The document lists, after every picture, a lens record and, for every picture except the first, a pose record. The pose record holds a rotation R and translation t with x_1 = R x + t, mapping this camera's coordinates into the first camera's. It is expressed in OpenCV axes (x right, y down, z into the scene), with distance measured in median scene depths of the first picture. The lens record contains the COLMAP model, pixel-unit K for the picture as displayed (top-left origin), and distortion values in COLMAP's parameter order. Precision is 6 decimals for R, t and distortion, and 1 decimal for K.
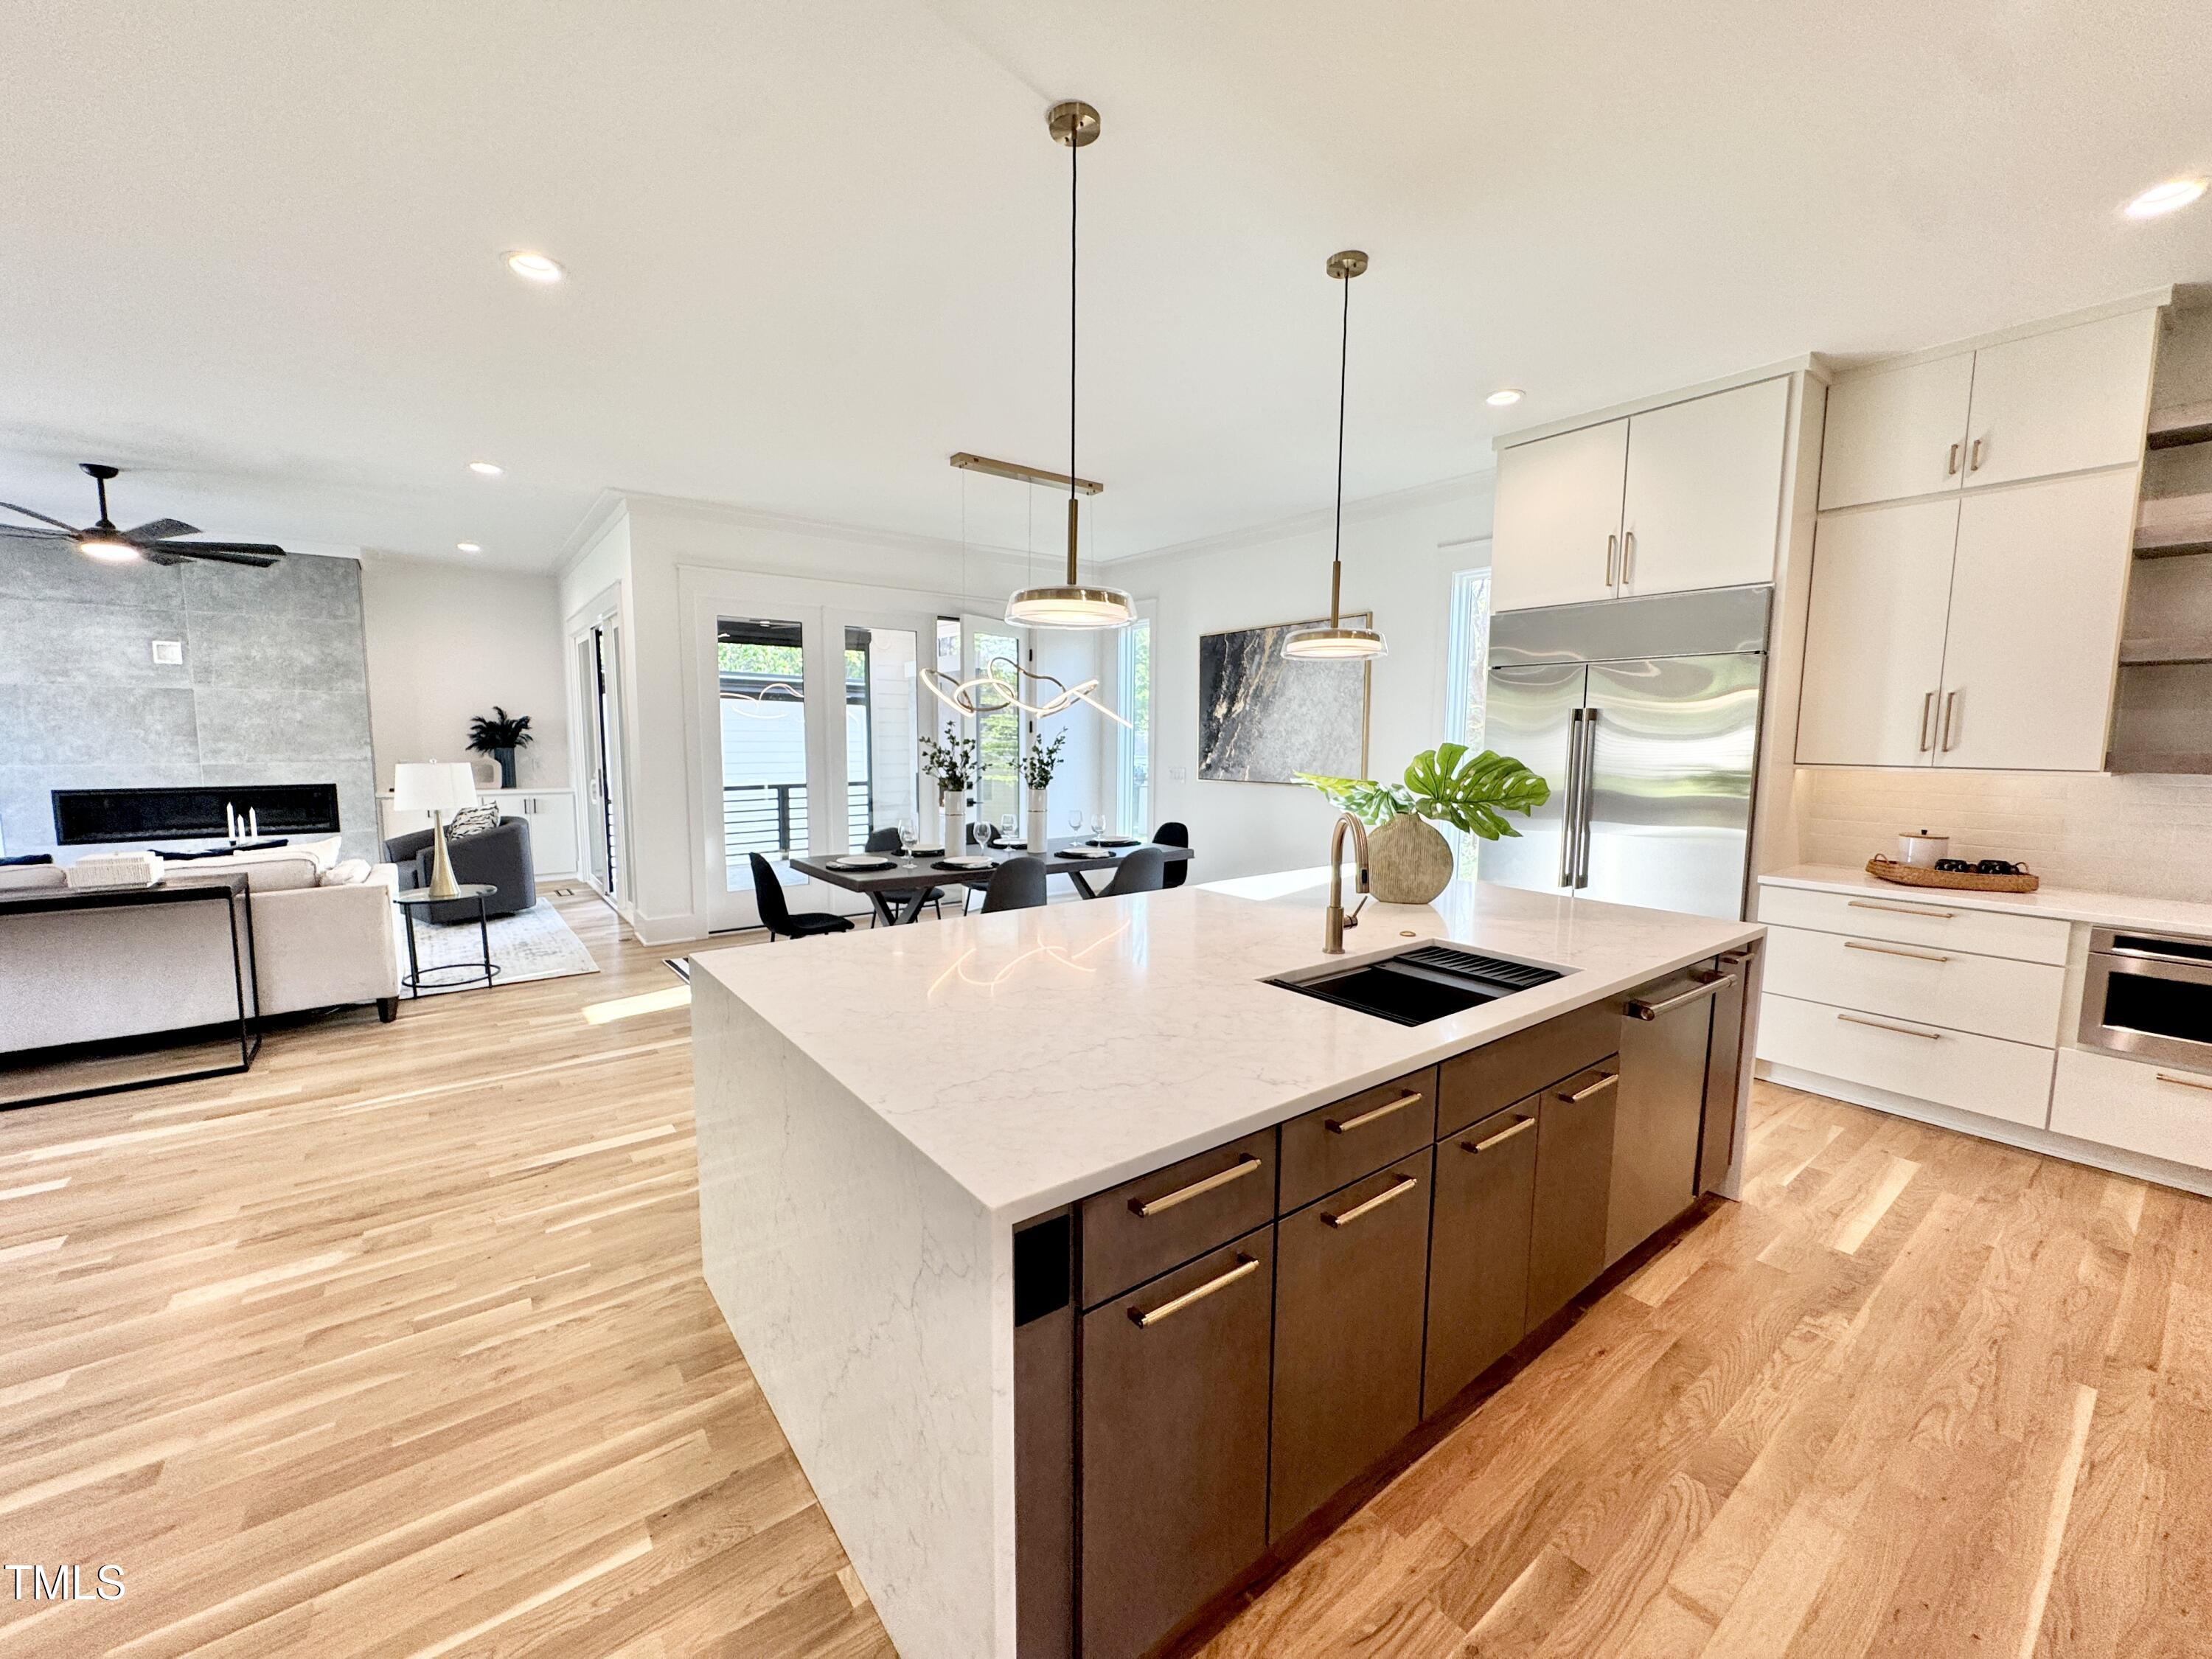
lens RADIAL K [[888.9, 0, 1112.0], [0, 888.9, 828.5], [0, 0, 1]] dist [-0.002054, 0.000668]
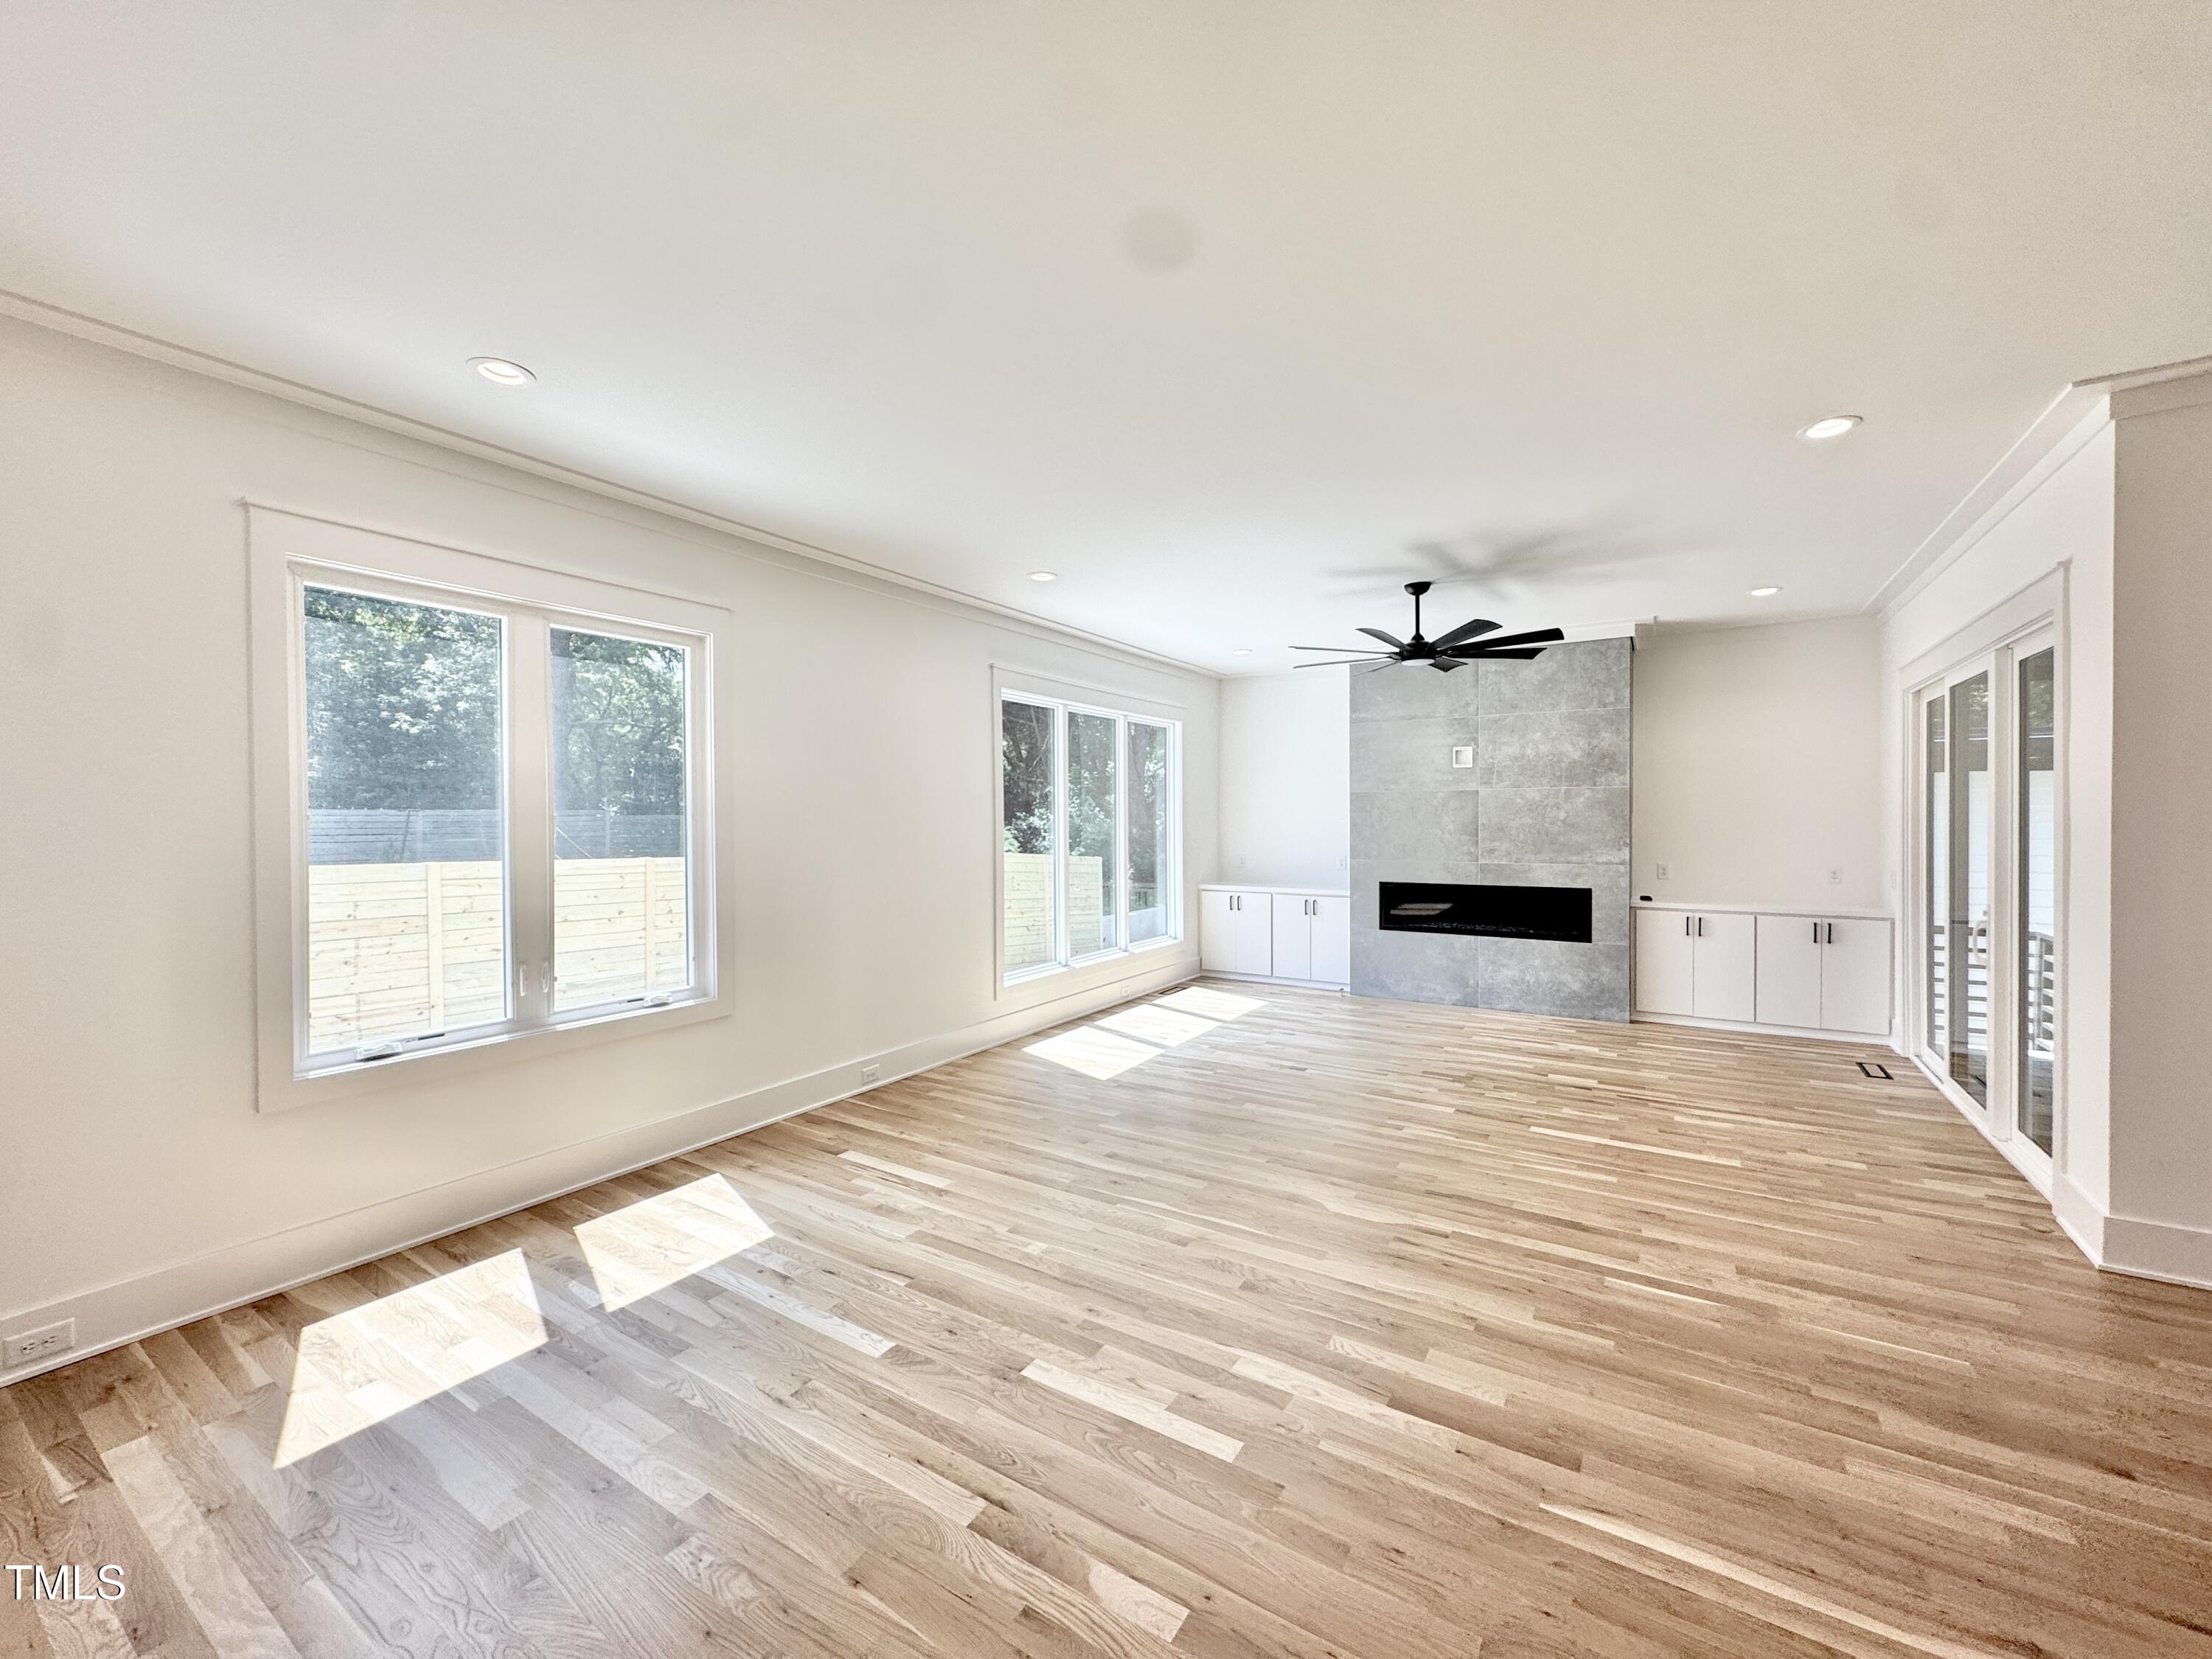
lens RADIAL K [[885.8, 0, 1095.2], [0, 885.8, 825.0], [0, 0, 1]] dist [0.002914, 0.000060]
pose [[0.331613, -0.002069, -0.943413, -0.210813], [-0.092097, 0.995150, -0.034555, -0.040288], [0.938909, 0.098344, 0.329815, 0.244788]]
